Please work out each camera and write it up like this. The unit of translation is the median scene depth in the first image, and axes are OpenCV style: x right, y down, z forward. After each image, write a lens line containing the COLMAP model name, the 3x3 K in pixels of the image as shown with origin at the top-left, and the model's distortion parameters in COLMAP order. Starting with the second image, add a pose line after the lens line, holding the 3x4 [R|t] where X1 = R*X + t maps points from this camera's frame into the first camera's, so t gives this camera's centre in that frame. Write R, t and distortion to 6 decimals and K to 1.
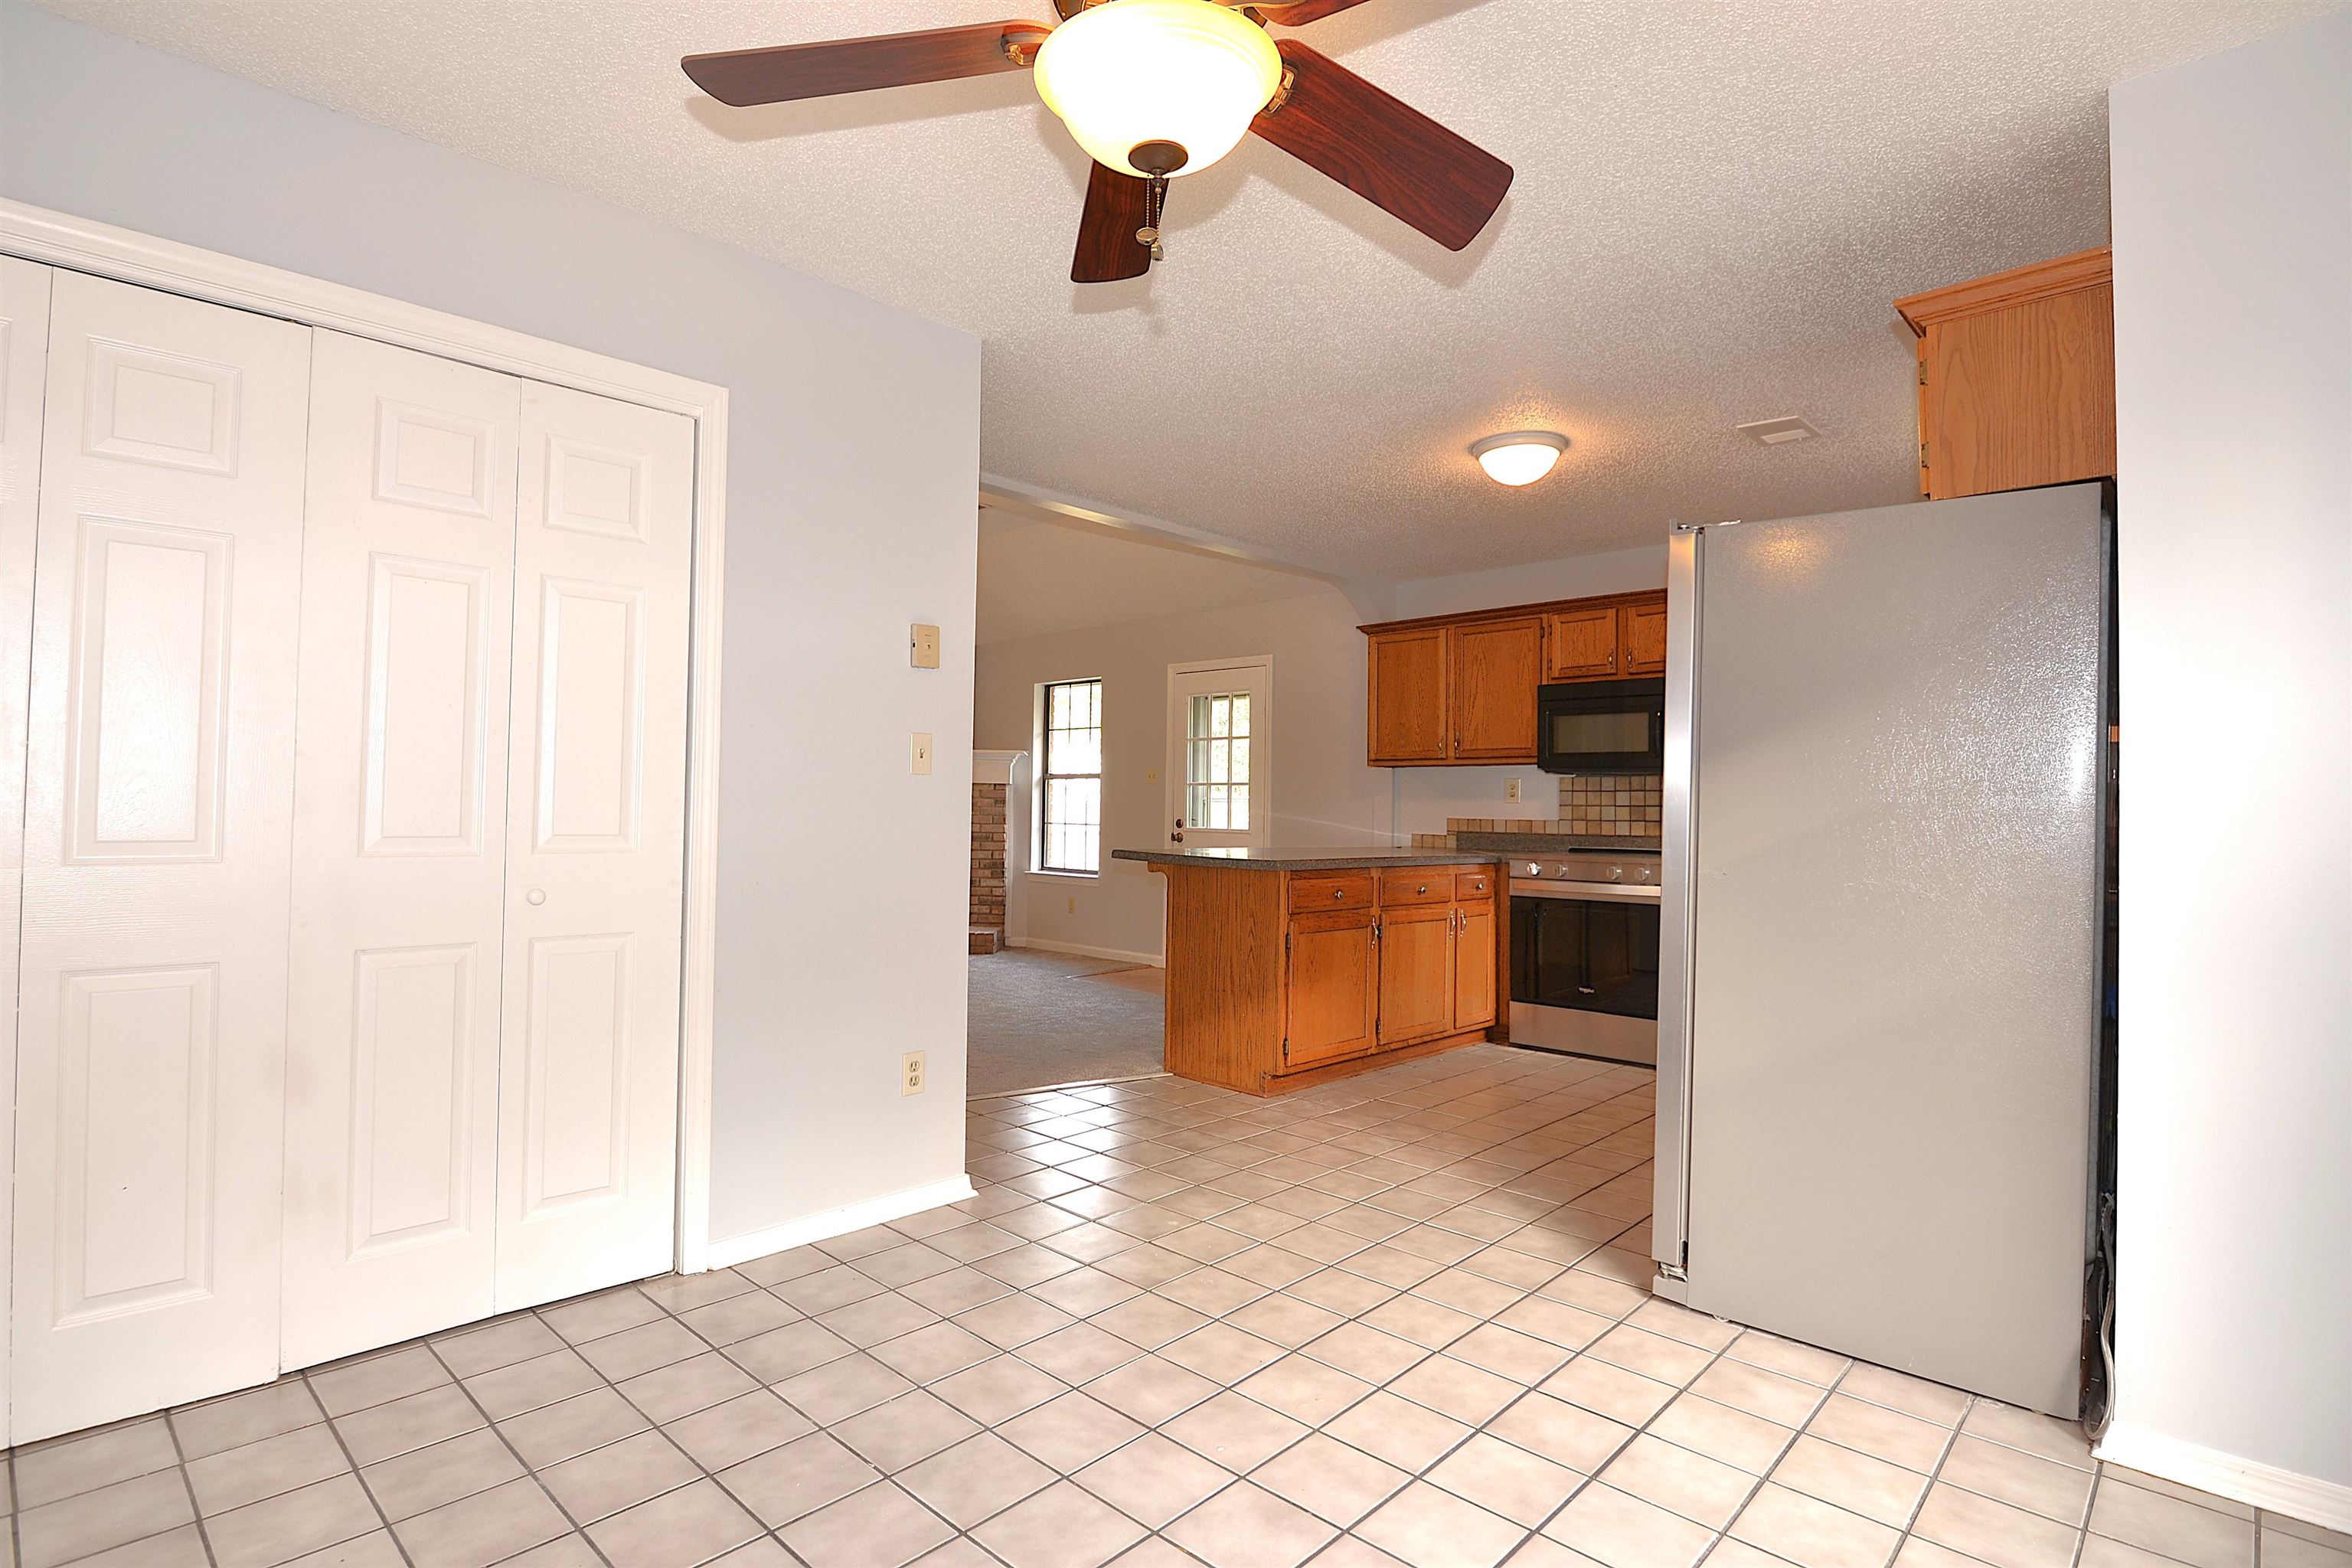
lens RADIAL K [[1152.9, 0, 1170.7], [0, 1152.9, 786.7], [0, 0, 1]] dist [-0.016547, -0.004086]
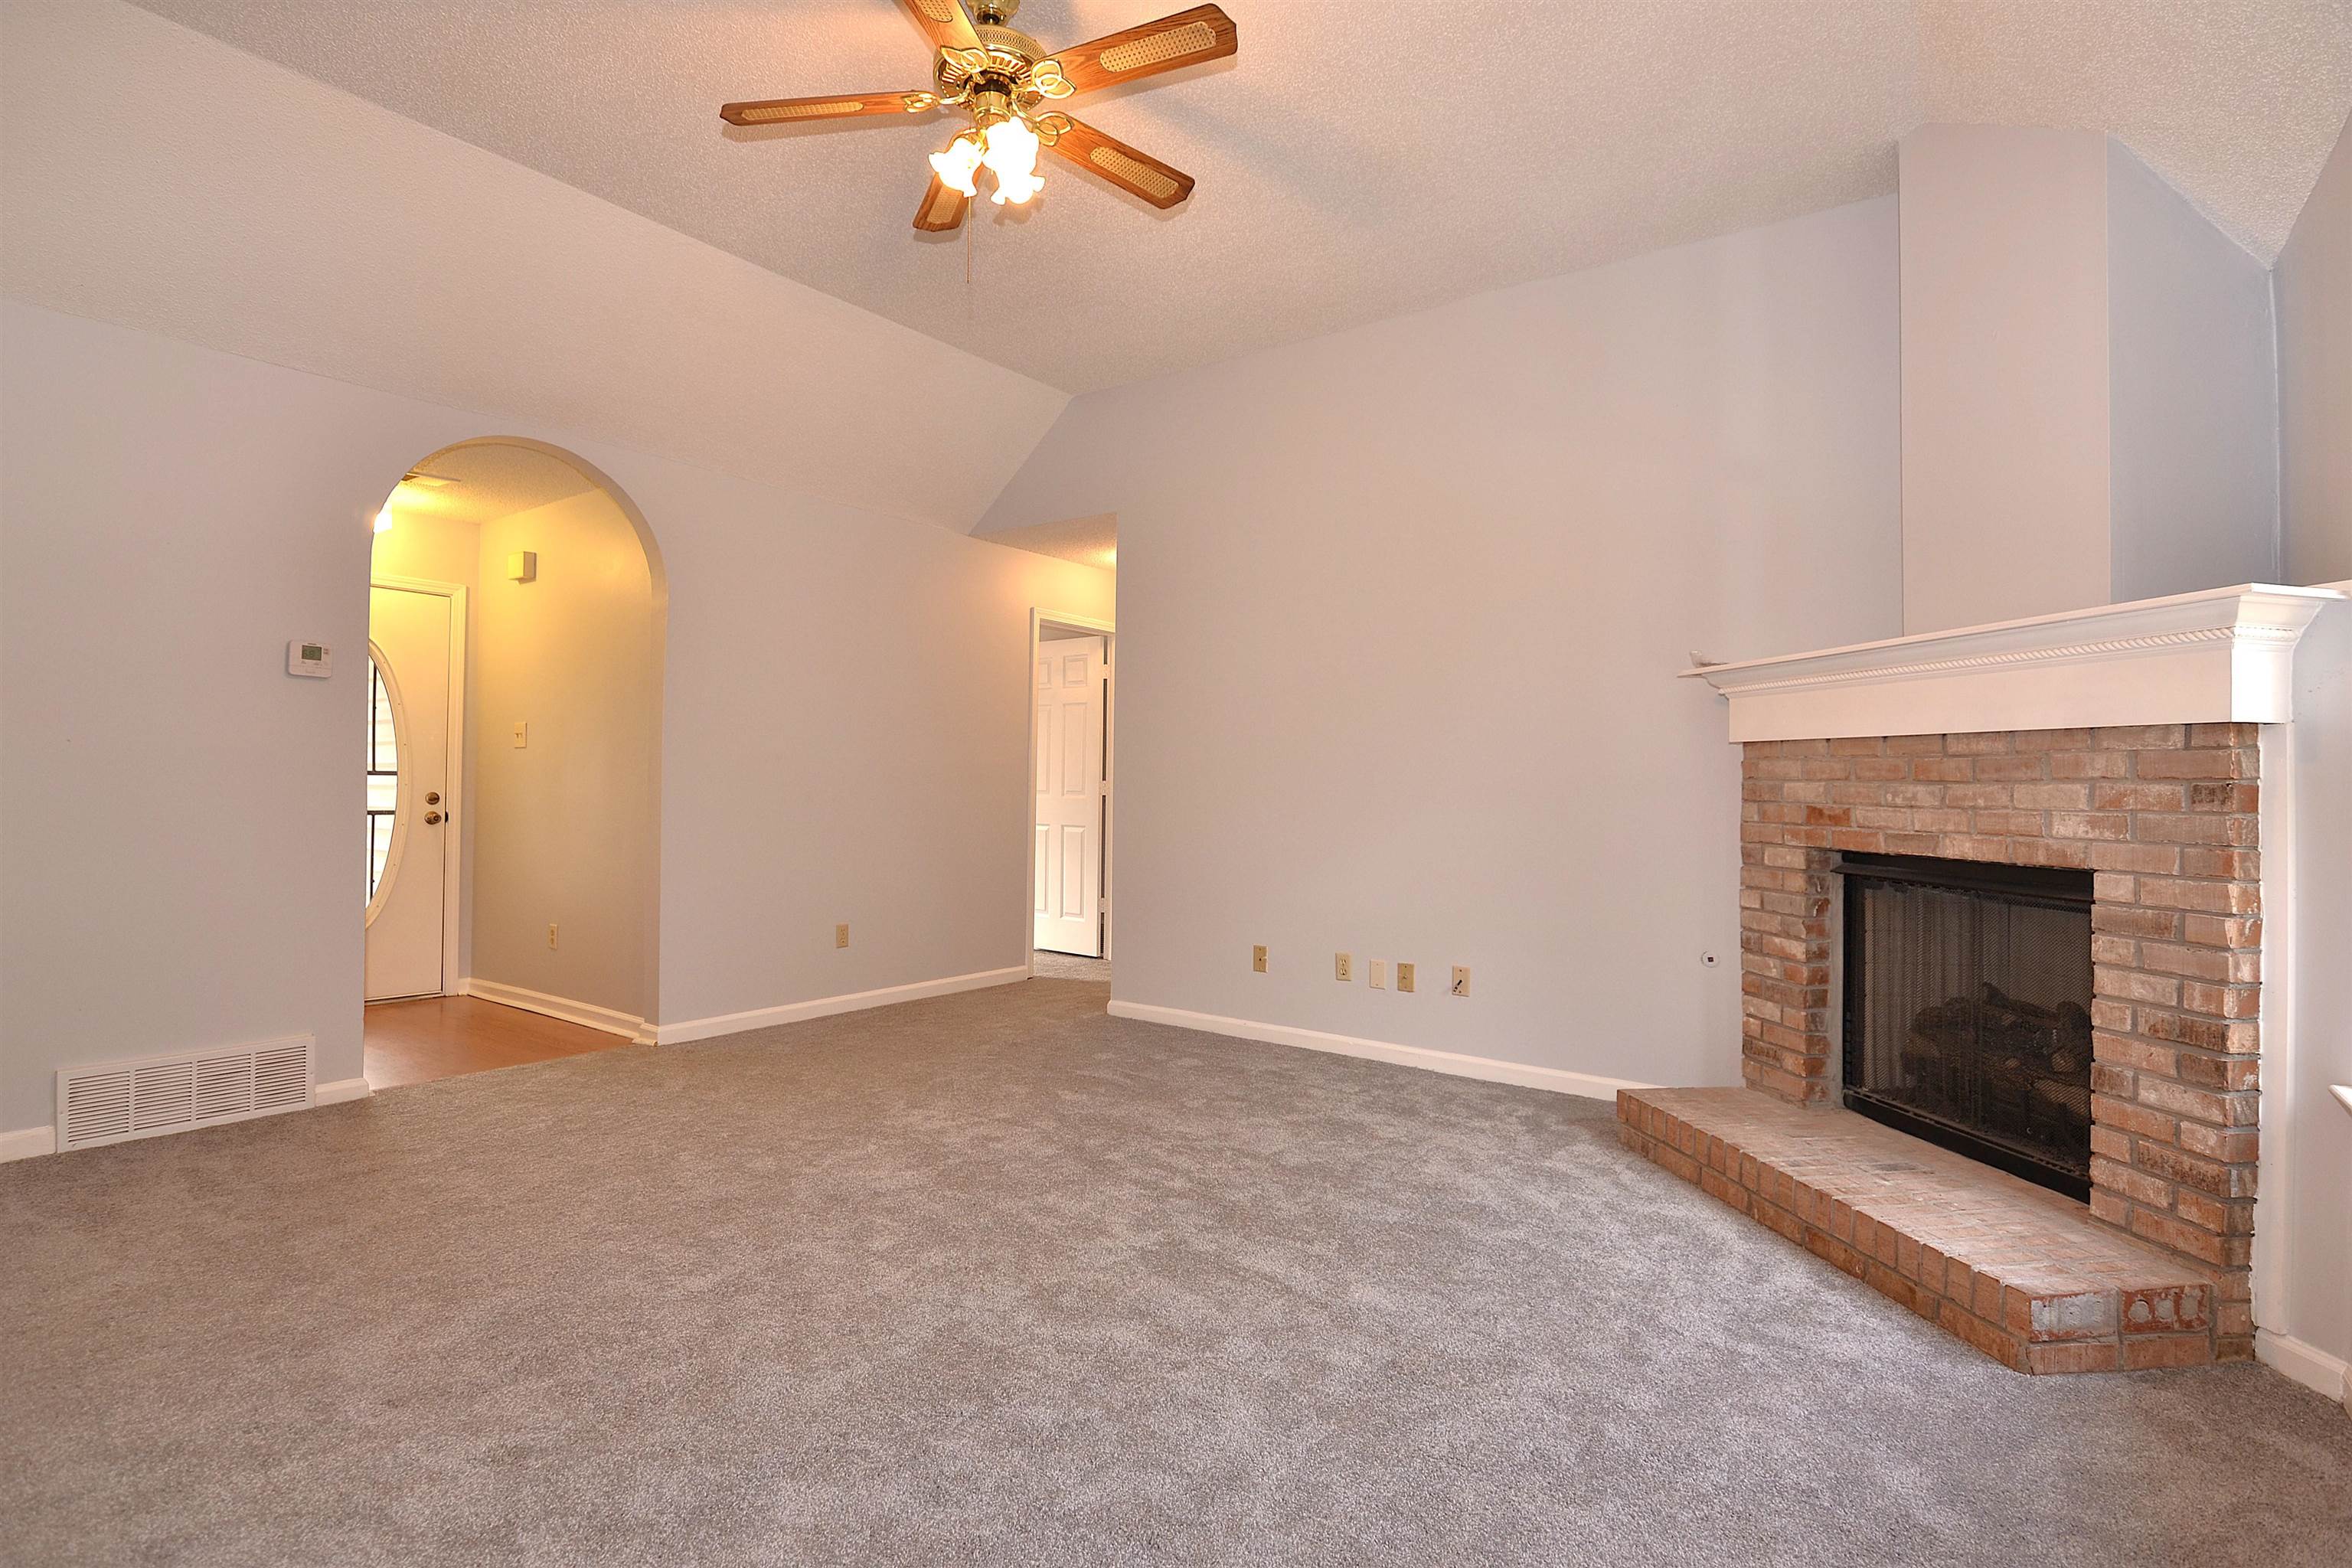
lens RADIAL K [[1152.9, 0, 1162.6], [0, 1152.9, 783.7], [0, 0, 1]] dist [-0.016547, -0.004086]
pose [[0.134155, -0.012237, -0.990885, 0.072967], [-0.002359, 0.999917, -0.012668, 0.014570], [0.990958, 0.004037, 0.134115, 0.731930]]
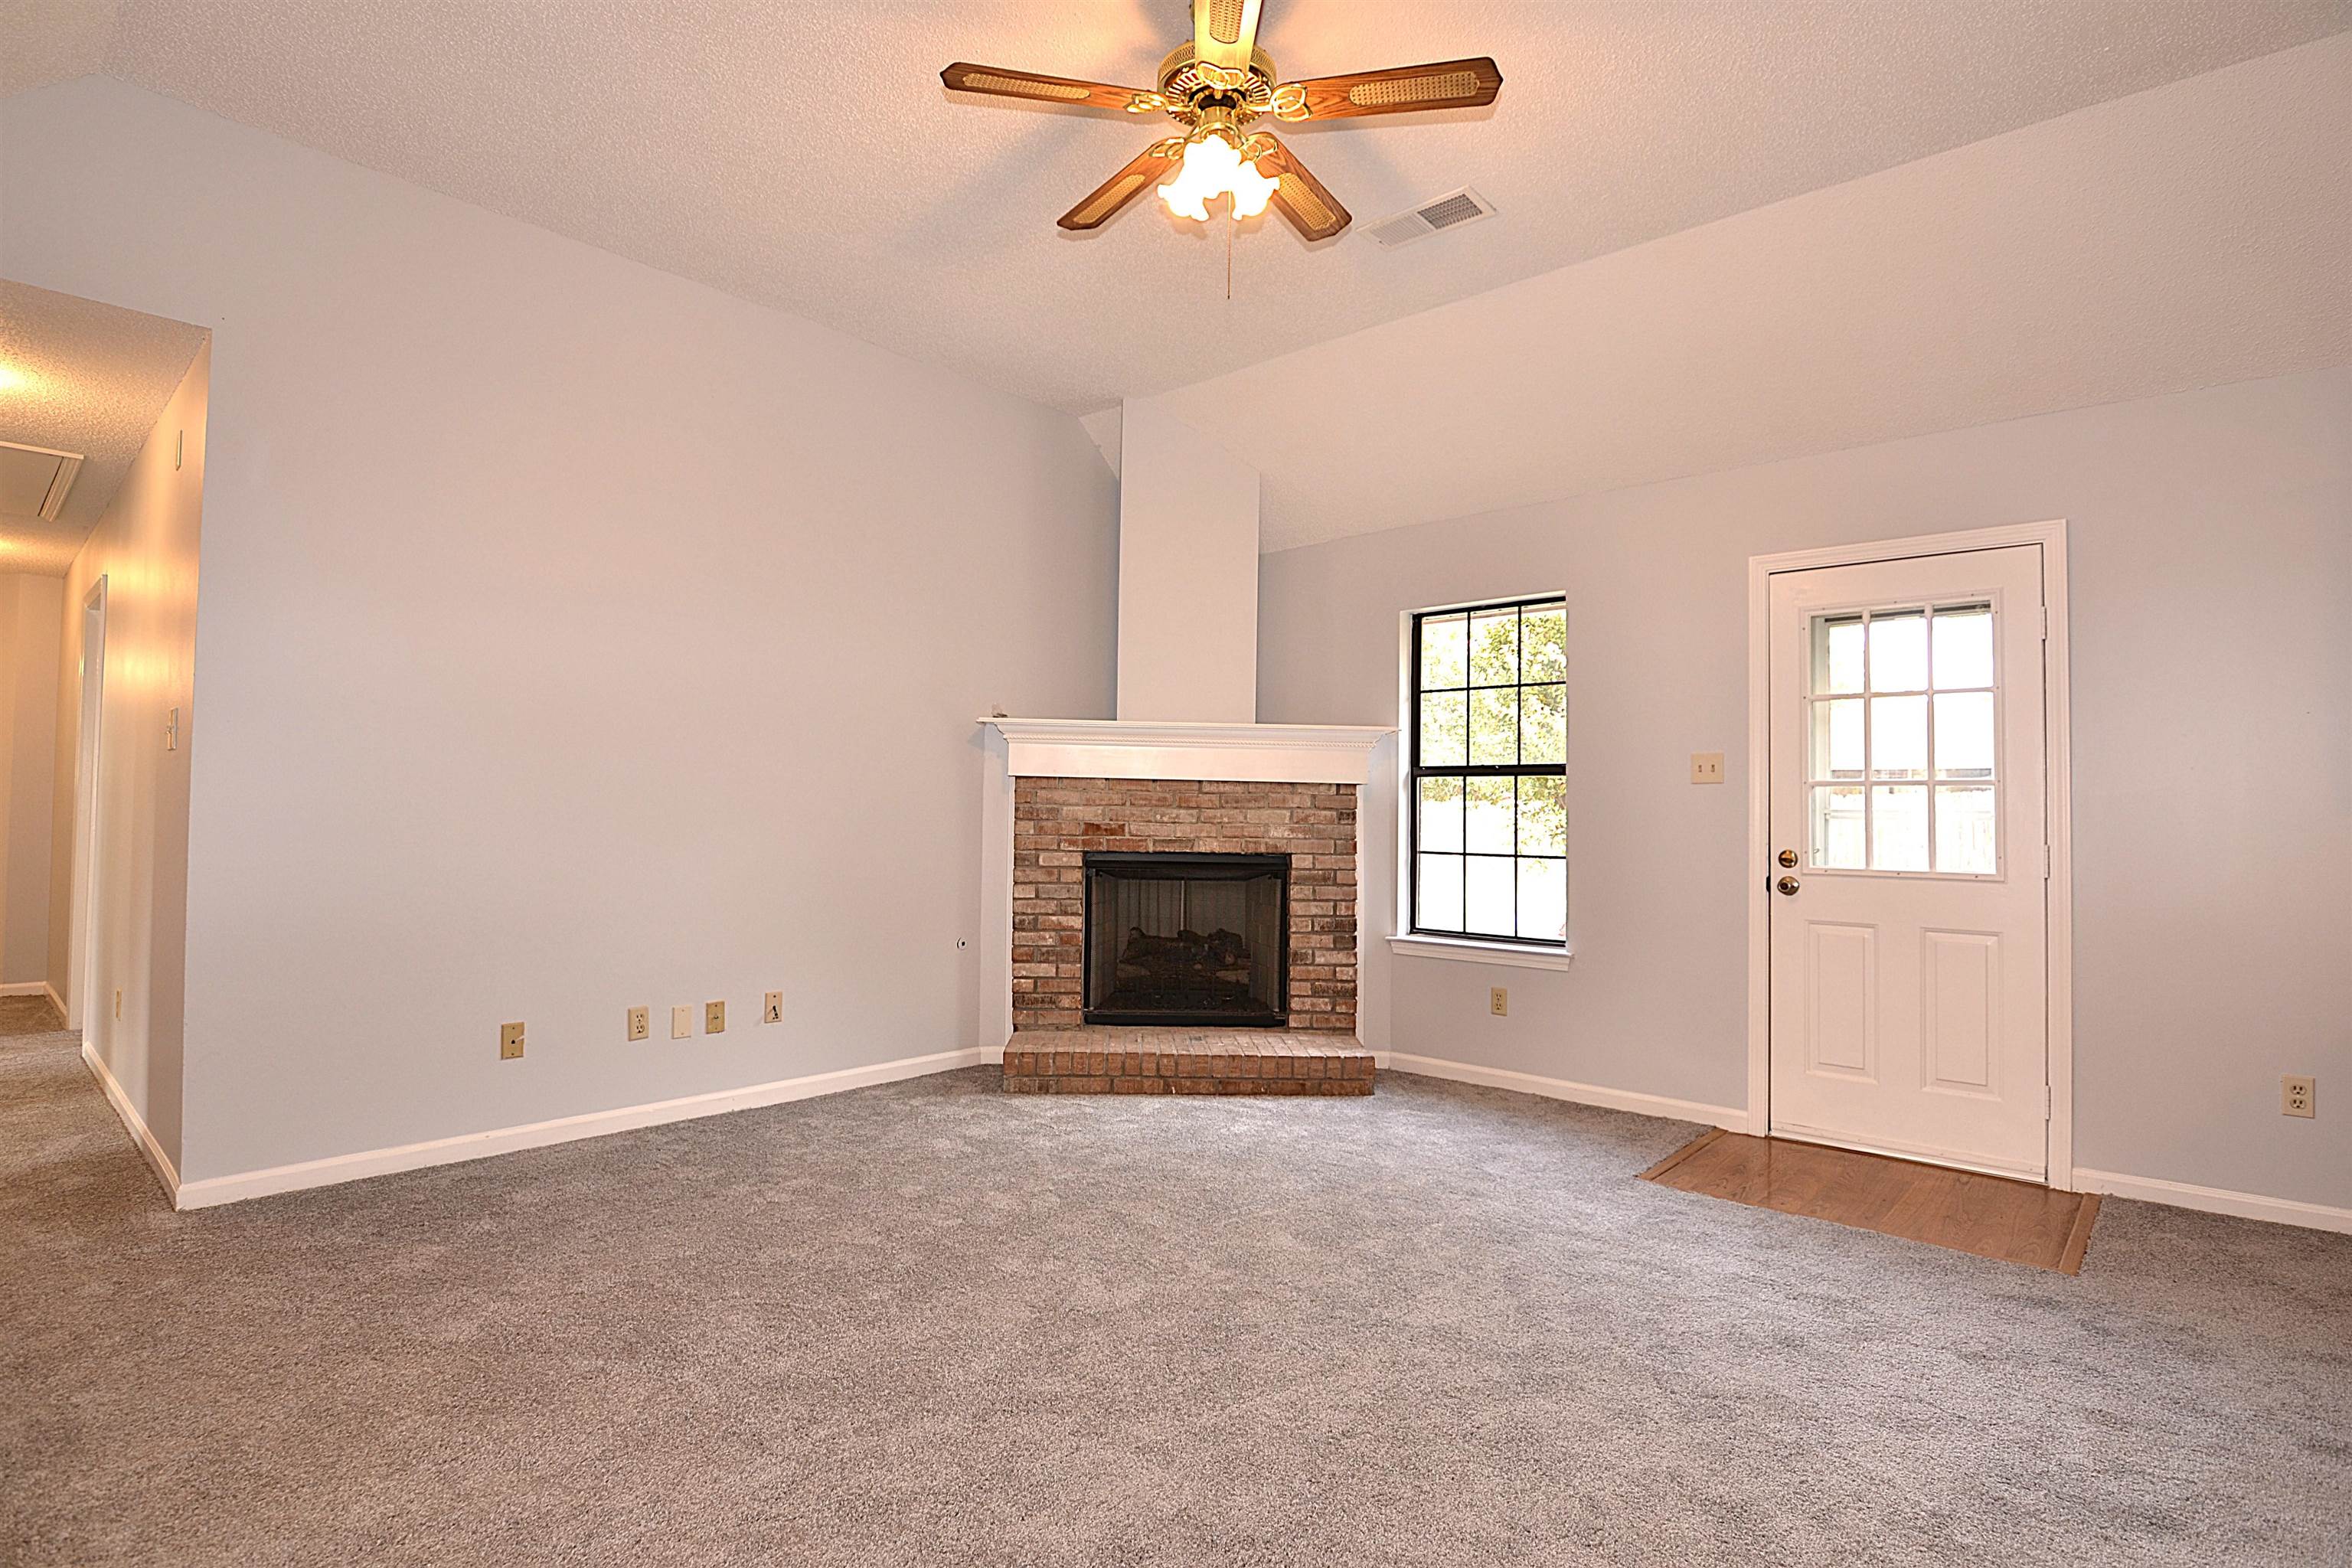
lens RADIAL K [[1152.9, 0, 1180.1], [0, 1152.9, 777.0], [0, 0, 1]] dist [-0.016547, -0.004086]
pose [[0.999513, 0.002388, 0.031114, -0.249576], [-0.001889, 0.999869, -0.016052, 0.003265], [-0.031148, 0.015986, 0.999387, 0.430331]]
